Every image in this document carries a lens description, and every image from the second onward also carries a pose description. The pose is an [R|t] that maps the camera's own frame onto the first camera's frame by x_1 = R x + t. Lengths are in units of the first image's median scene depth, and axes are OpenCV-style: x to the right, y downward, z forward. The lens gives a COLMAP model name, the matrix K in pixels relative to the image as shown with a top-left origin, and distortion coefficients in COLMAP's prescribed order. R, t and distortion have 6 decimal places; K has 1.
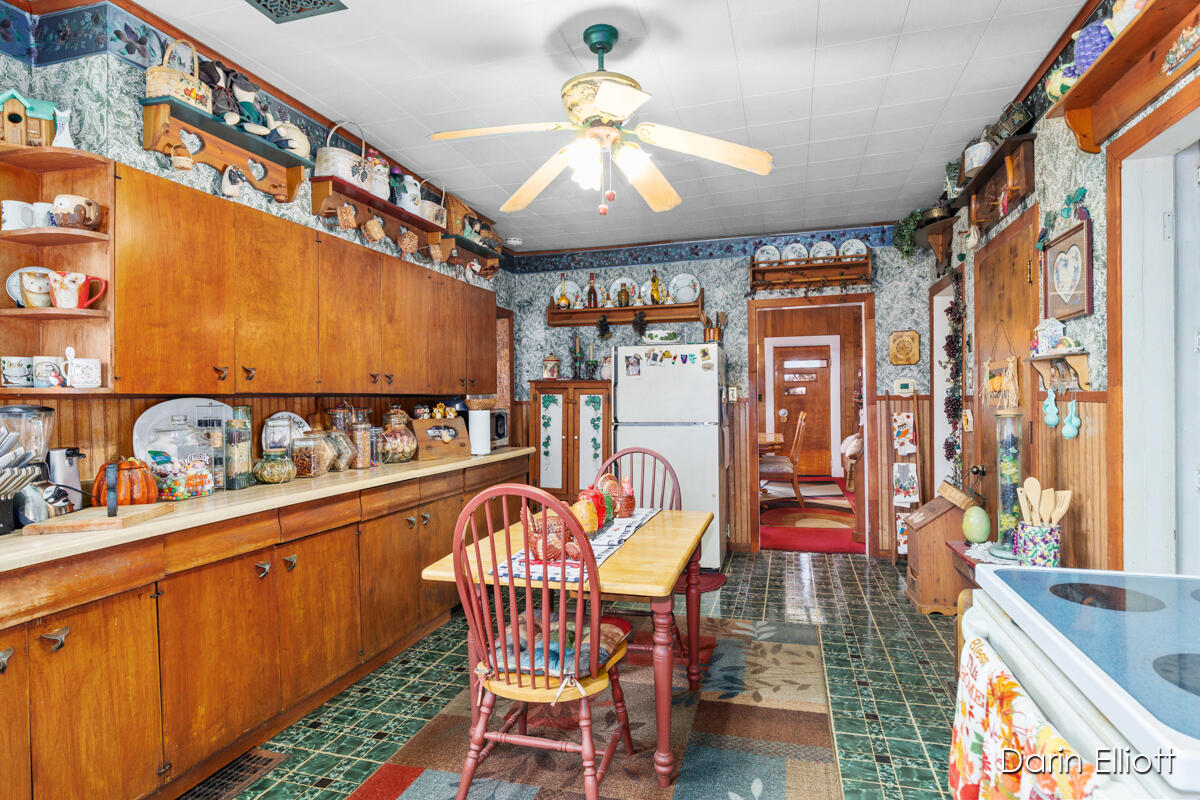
lens RADIAL K [[649.3, 0, 595.2], [0, 649.3, 400.9], [0, 0, 1]] dist [0.002177, 0.000078]
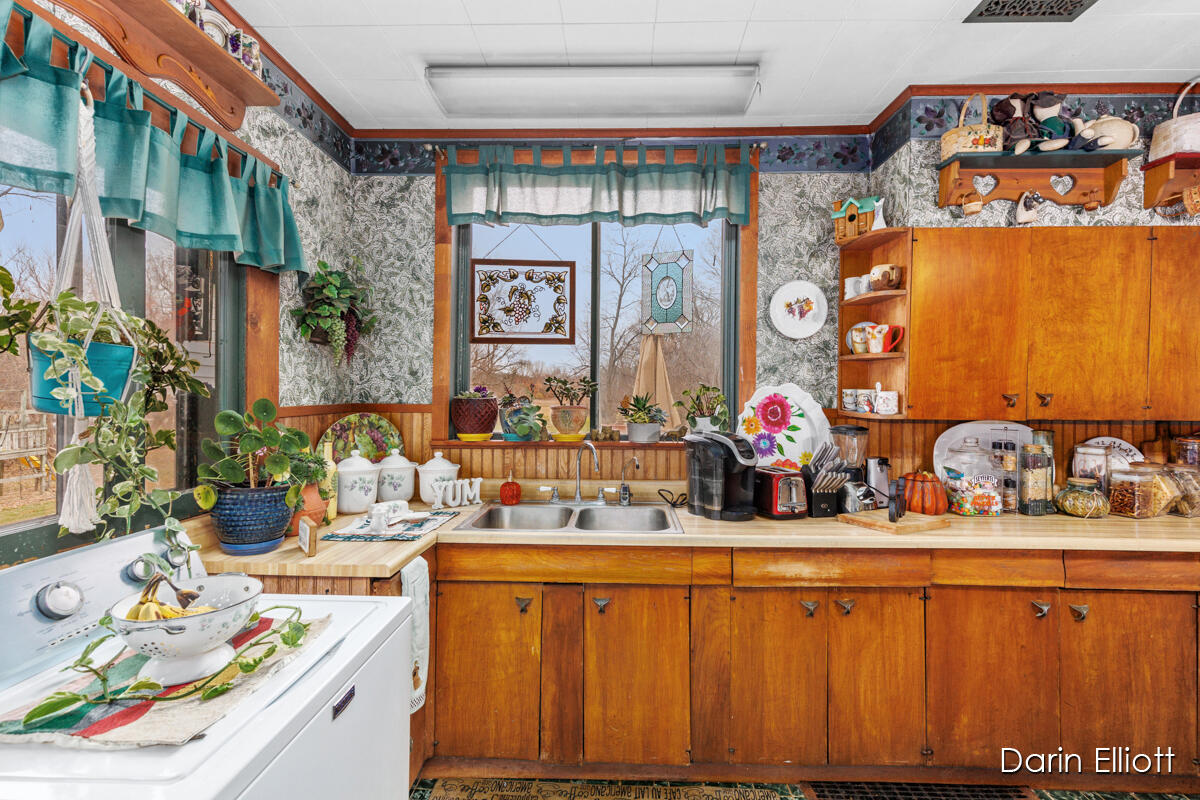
lens RADIAL K [[536.9, 0, 600.1], [0, 536.9, 395.5], [0, 0, 1]] dist [0.003686, -0.000153]
pose [[0.256289, 0.019068, -0.966412, 0.082751], [-0.004613, 0.999818, 0.018503, -0.066864], [0.966589, -0.000284, 0.256330, 0.167313]]
